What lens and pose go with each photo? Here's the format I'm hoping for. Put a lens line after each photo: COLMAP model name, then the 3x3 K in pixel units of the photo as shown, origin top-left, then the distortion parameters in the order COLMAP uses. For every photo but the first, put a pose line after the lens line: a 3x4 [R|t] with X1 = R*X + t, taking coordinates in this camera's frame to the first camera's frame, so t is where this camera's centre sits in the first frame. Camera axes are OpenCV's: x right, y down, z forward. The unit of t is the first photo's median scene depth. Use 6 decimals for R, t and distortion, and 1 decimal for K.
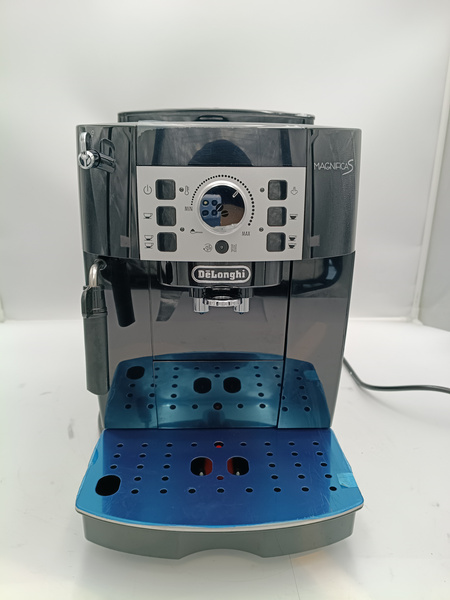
lens RADIAL K [[457.0, 0, 225.0], [0, 457.0, 300.0], [0, 0, 1]] dist [-0.007677, -0.007255]
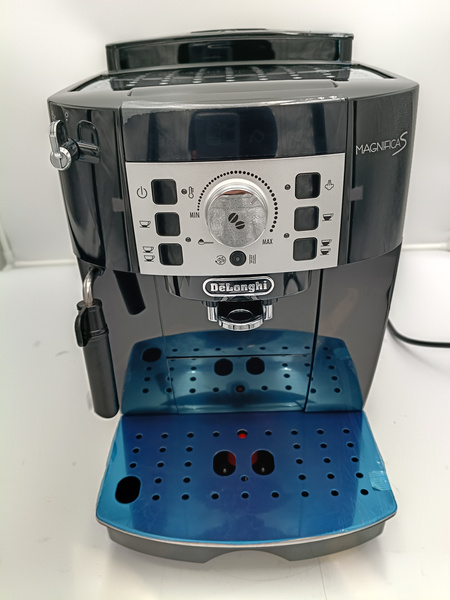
lens RADIAL K [[457.0, 0, 225.0], [0, 457.0, 300.0], [0, 0, 1]] dist [-0.007677, -0.007255]
pose [[0.998136, -0.023343, -0.056386, 0.013801], [0.035685, 0.972780, 0.228966, -0.225569], [0.049507, -0.230551, 0.971800, 0.187120]]
